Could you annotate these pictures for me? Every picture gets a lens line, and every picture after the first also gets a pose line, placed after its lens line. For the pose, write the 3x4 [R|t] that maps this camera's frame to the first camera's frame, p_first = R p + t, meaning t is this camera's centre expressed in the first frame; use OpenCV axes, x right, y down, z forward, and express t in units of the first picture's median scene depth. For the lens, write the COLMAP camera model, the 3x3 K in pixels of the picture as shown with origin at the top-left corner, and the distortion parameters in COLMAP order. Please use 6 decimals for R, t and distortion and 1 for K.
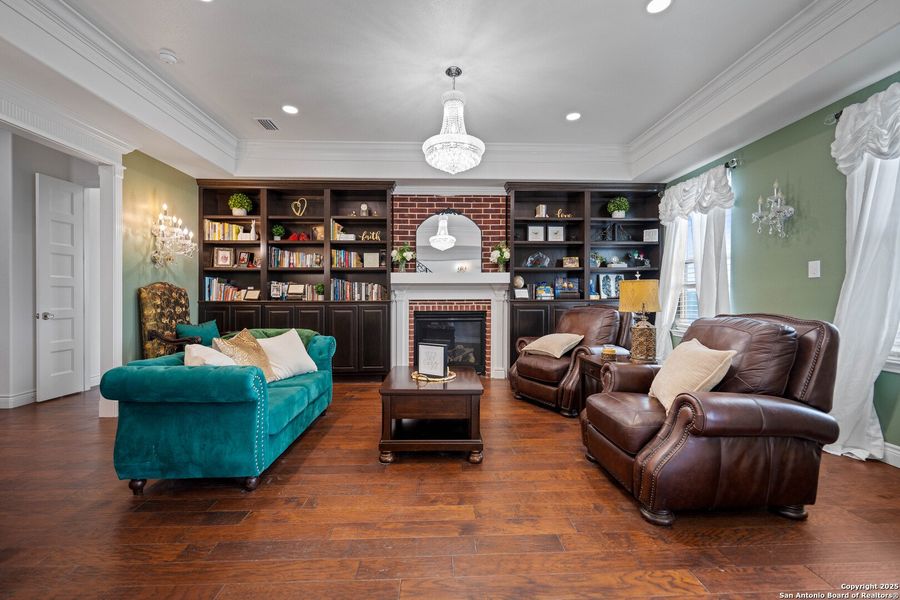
lens RADIAL K [[369.3, 0, 450.2], [0, 369.3, 300.4], [0, 0, 1]] dist [-0.002177, -0.000143]
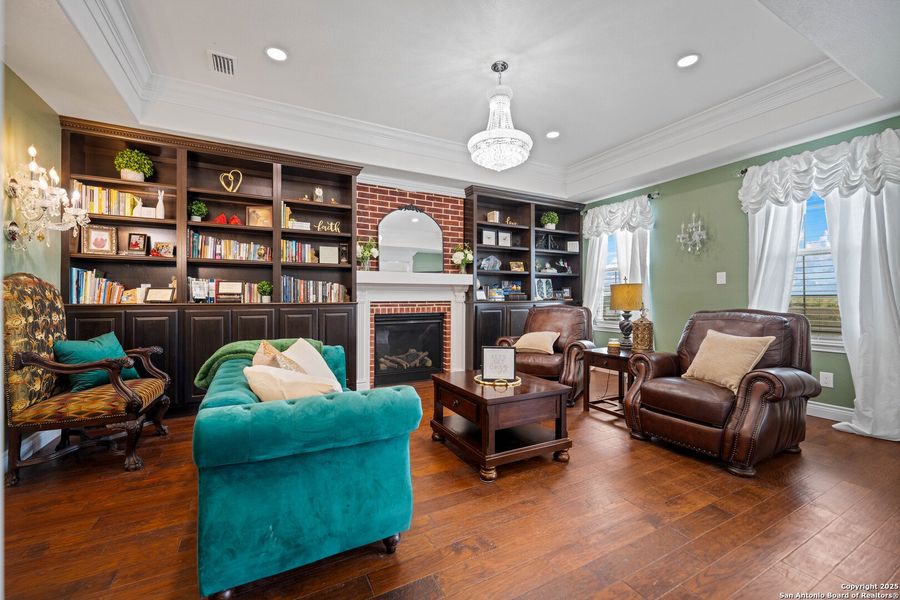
lens RADIAL K [[366.7, 0, 448.5], [0, 366.7, 301.3], [0, 0, 1]] dist [-0.000826, 0.000193]
pose [[0.899019, -0.002856, 0.437900, -0.338211], [0.005382, 0.999975, -0.004527, 0.002851], [-0.437877, 0.006427, 0.899012, 0.120455]]
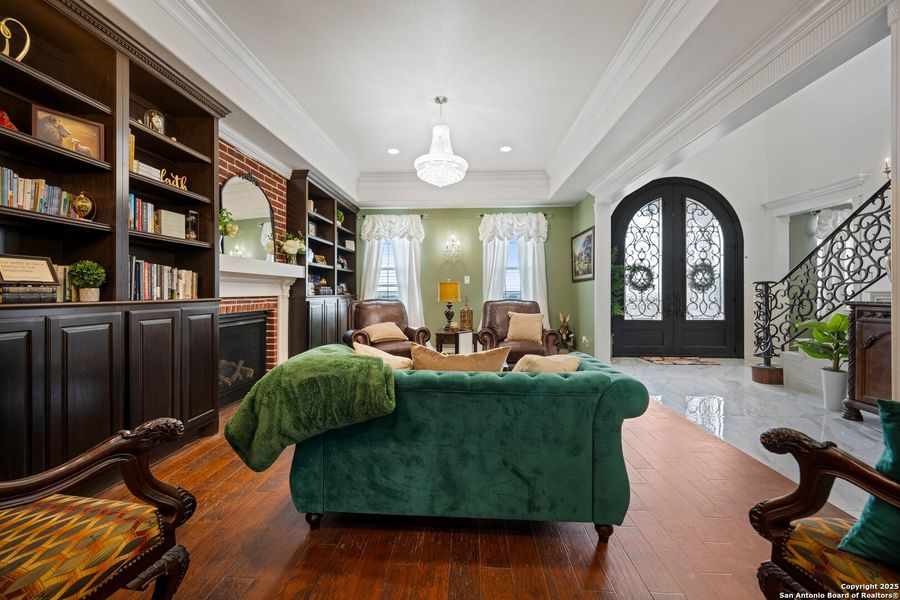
lens RADIAL K [[367.3, 0, 449.3], [0, 367.3, 294.0], [0, 0, 1]] dist [-0.000567, 0.000012]
pose [[0.089755, -0.004103, 0.995955, -0.720789], [0.009748, 0.999947, 0.003241, -0.005718], [-0.995916, 0.009418, 0.089790, 0.549618]]
